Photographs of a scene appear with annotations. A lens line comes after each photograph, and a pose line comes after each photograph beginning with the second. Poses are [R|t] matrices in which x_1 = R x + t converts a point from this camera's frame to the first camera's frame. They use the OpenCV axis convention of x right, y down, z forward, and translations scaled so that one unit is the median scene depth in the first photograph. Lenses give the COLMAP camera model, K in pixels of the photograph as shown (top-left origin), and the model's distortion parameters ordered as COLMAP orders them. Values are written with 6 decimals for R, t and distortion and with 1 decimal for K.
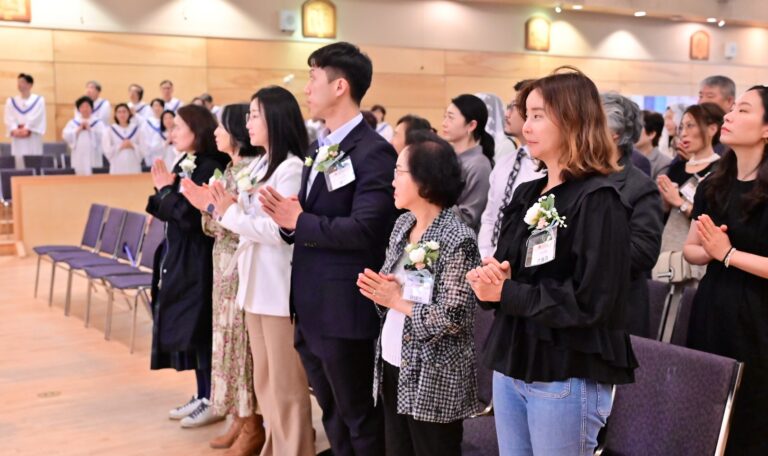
lens RADIAL K [[936.5, 0, 394.1], [0, 936.5, 192.5], [0, 0, 1]] dist [0.012842, 0.000000]
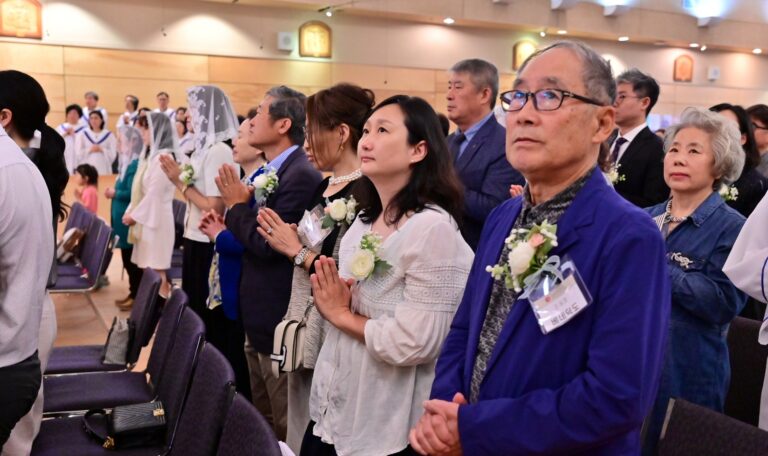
lens RADIAL K [[716.8, 0, 395.5], [0, 716.8, 199.7], [0, 0, 1]] dist [0.021493, 0.000000]
pose [[0.993415, 0.021760, -0.112487, 0.386684], [-0.020674, 0.999728, 0.010813, -0.018617], [0.112692, -0.008416, 0.993594, 0.514958]]
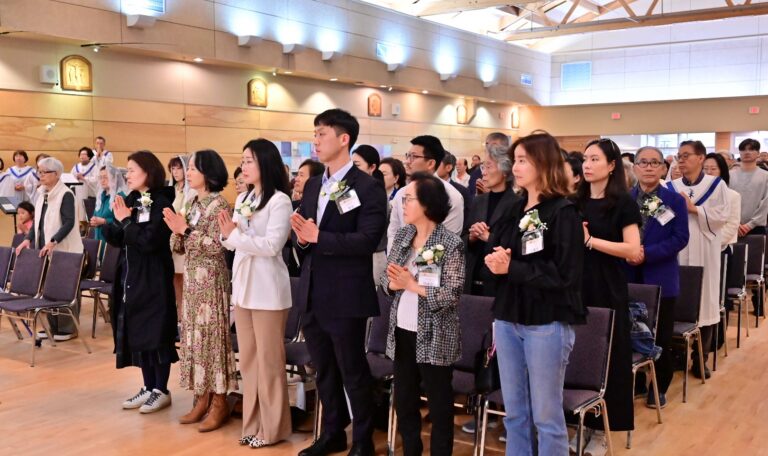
lens RADIAL K [[787.5, 0, 385.9], [0, 787.5, 215.9], [0, 0, 1]] dist [0.014356, 0.000000]
pose [[0.929018, -0.027436, 0.369015, -0.297455], [0.030980, 0.999513, -0.003681, 0.005101], [-0.368734, 0.014851, 0.929416, -0.082599]]
